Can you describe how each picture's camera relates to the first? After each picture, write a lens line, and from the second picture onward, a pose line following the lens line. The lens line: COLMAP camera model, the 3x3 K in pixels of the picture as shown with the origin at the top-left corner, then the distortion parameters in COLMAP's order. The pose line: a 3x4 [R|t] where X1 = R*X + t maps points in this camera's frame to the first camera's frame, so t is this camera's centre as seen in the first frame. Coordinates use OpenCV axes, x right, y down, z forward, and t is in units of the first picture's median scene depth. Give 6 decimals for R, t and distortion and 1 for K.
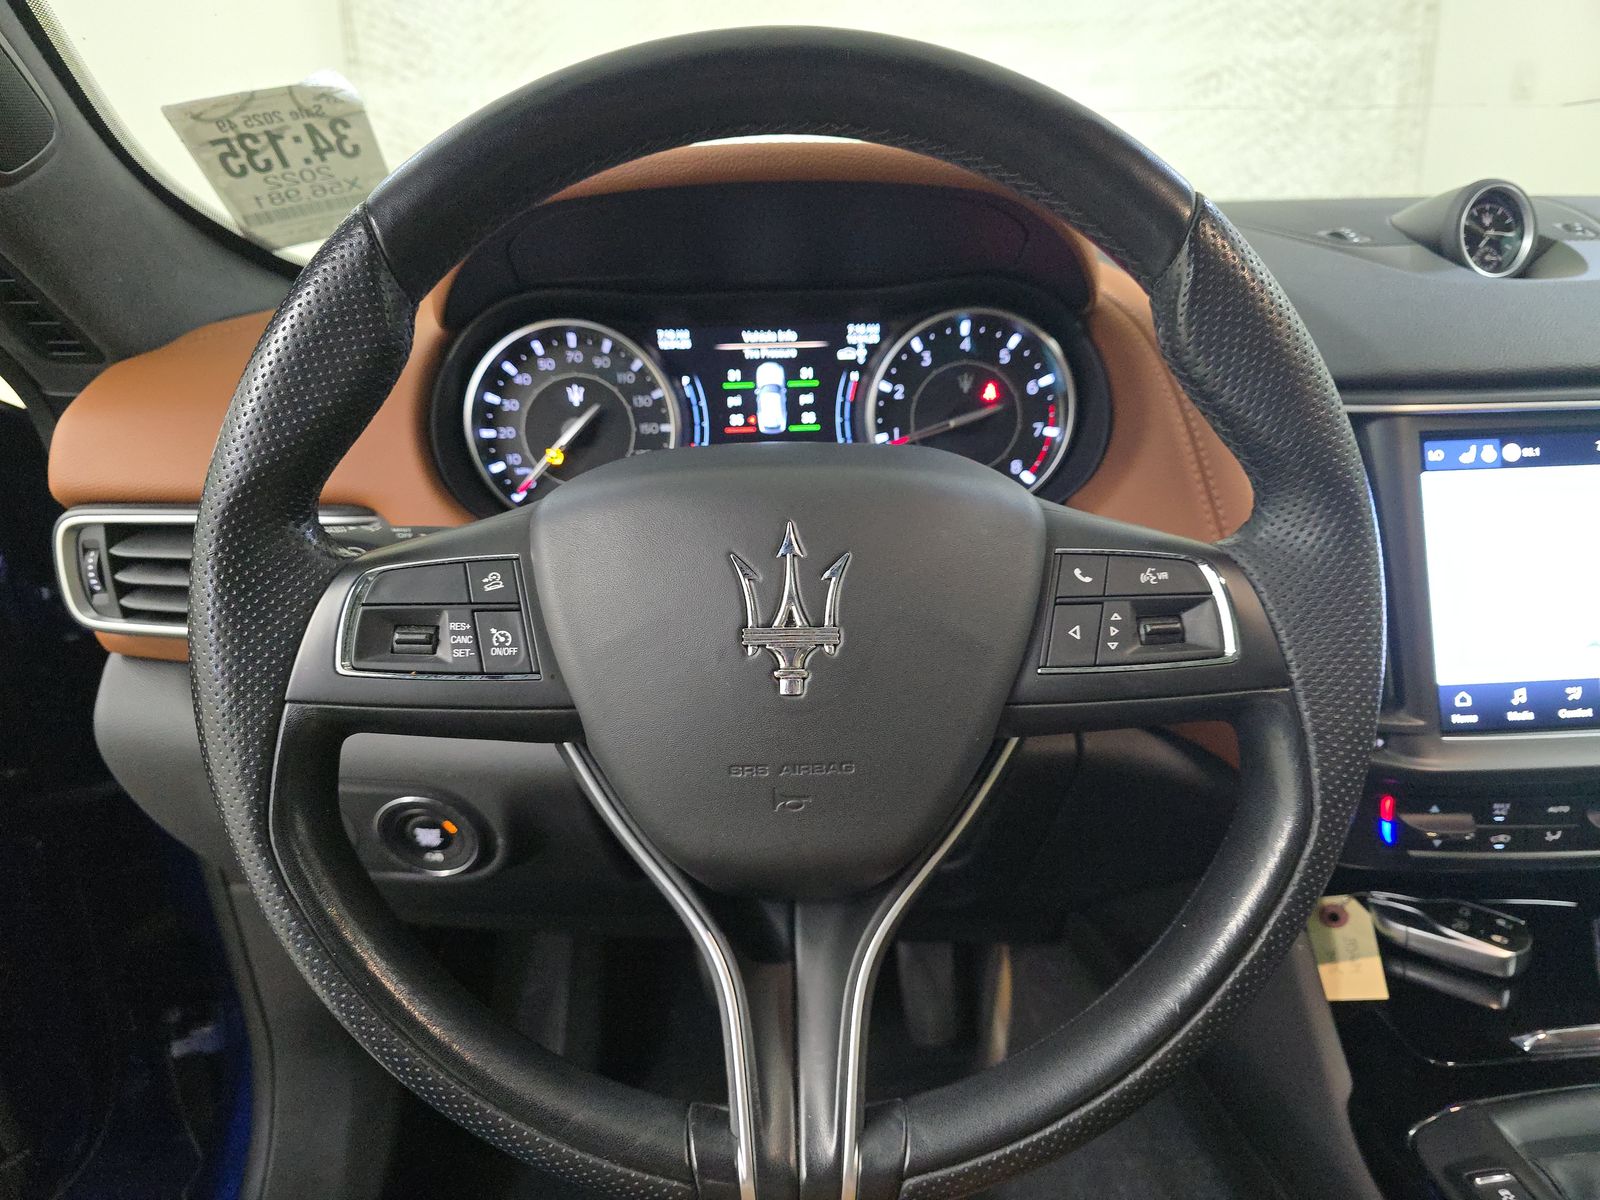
lens RADIAL K [[1067.7, 0, 800.0], [0, 1067.7, 600.0], [0, 0, 1]] dist [0.042278, -0.050262]
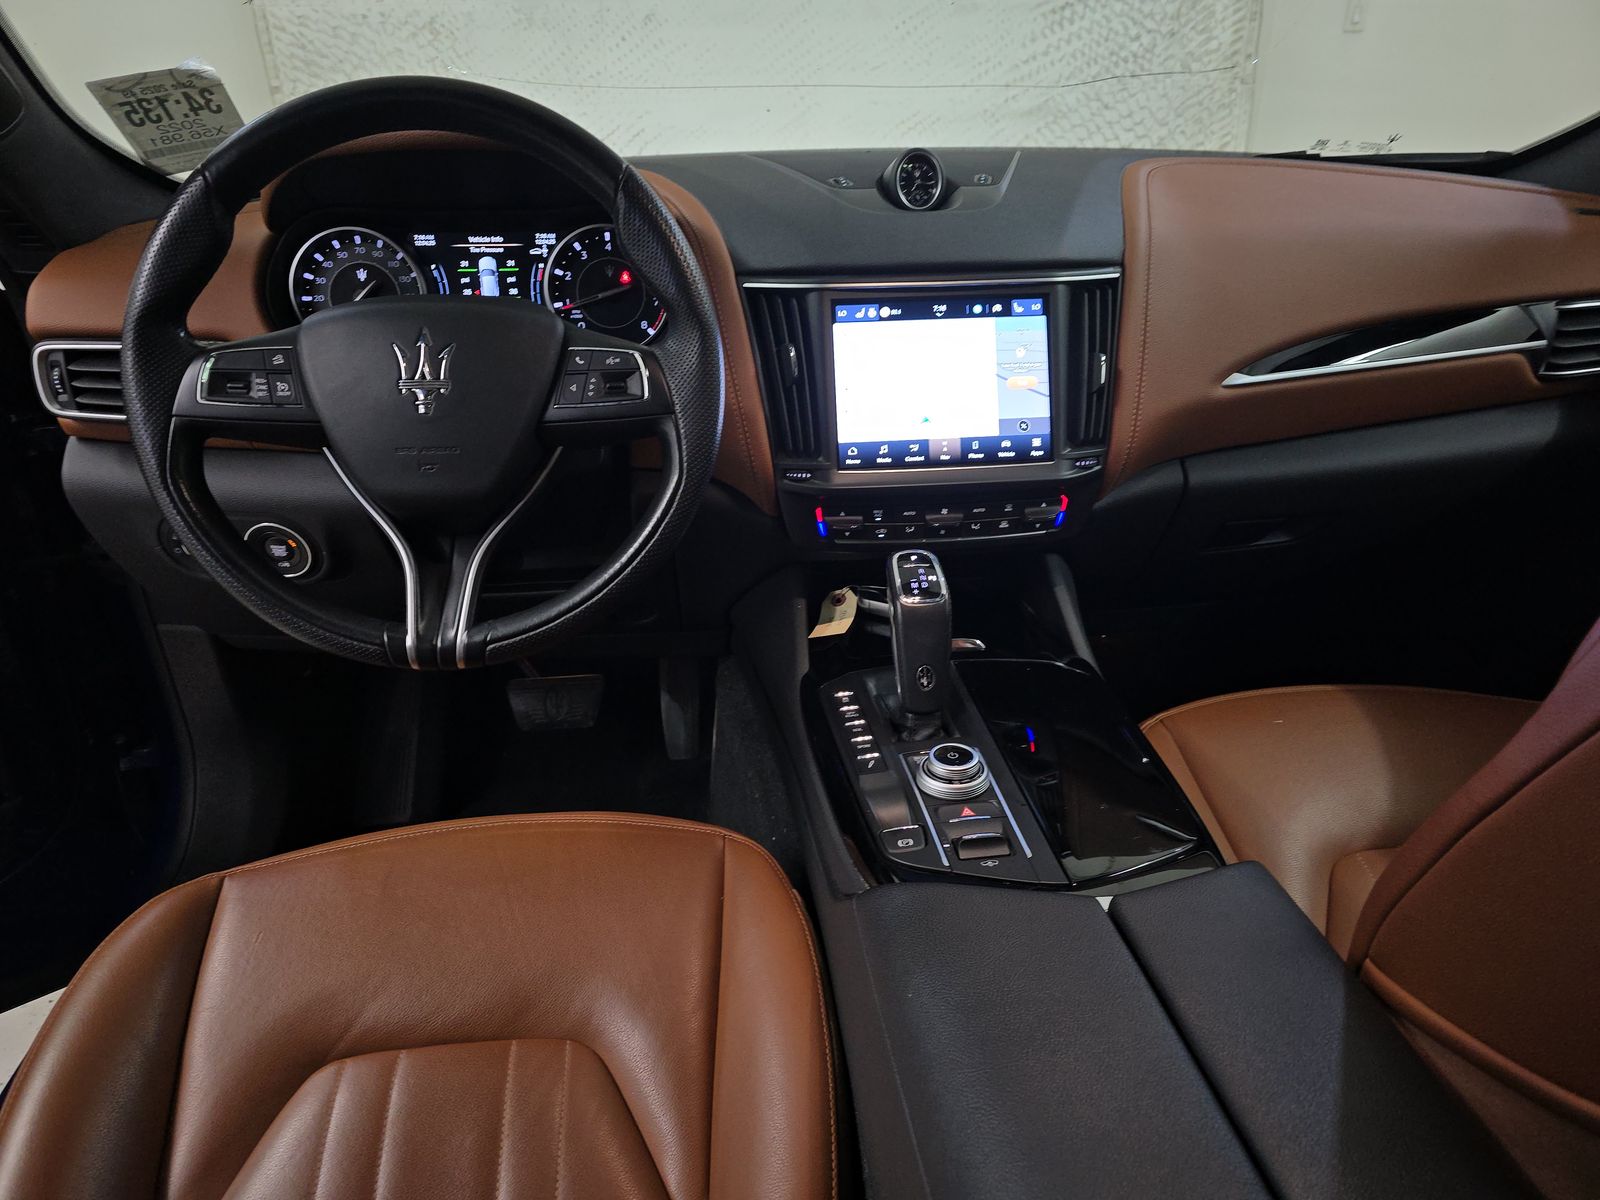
lens RADIAL K [[1068.4, 0, 800.0], [0, 1068.4, 600.0], [0, 0, 1]] dist [0.037150, -0.027655]
pose [[0.998776, -0.003548, 0.049344, 0.364053], [-0.000063, 0.997332, 0.072997, 0.176692], [-0.049472, -0.072911, 0.996111, -0.672880]]
